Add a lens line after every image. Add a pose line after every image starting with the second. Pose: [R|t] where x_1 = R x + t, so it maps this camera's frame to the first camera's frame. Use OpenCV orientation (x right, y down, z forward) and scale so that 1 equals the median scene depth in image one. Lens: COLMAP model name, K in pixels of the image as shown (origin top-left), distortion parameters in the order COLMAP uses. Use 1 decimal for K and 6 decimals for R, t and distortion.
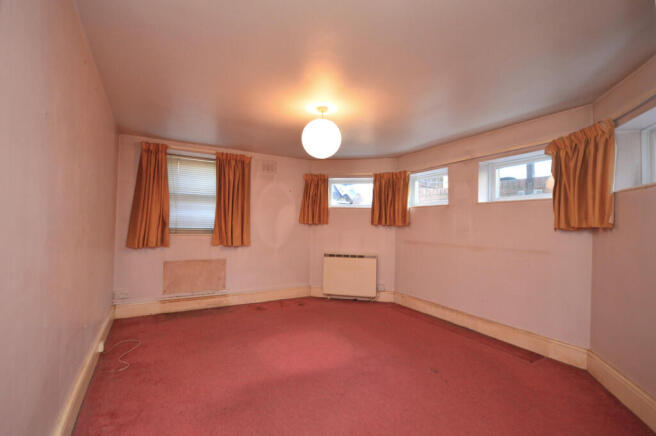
lens RADIAL K [[285.3, 0, 328.0], [0, 285.3, 218.0], [0, 0, 1]] dist [-0.000440, -0.000031]
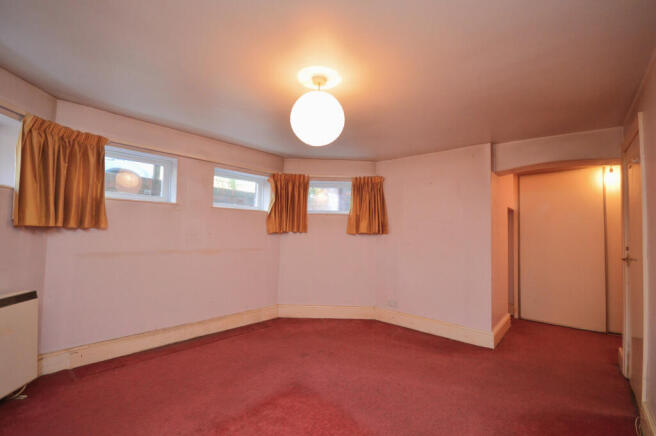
lens RADIAL K [[280.9, 0, 328.0], [0, 280.9, 218.0], [0, 0, 1]] dist [0.001218, 0.000060]
pose [[-0.271501, 0.024969, 0.962114, -0.544337], [-0.046831, 0.998137, -0.039119, 0.007296], [-0.961298, -0.055678, -0.269826, 0.866925]]
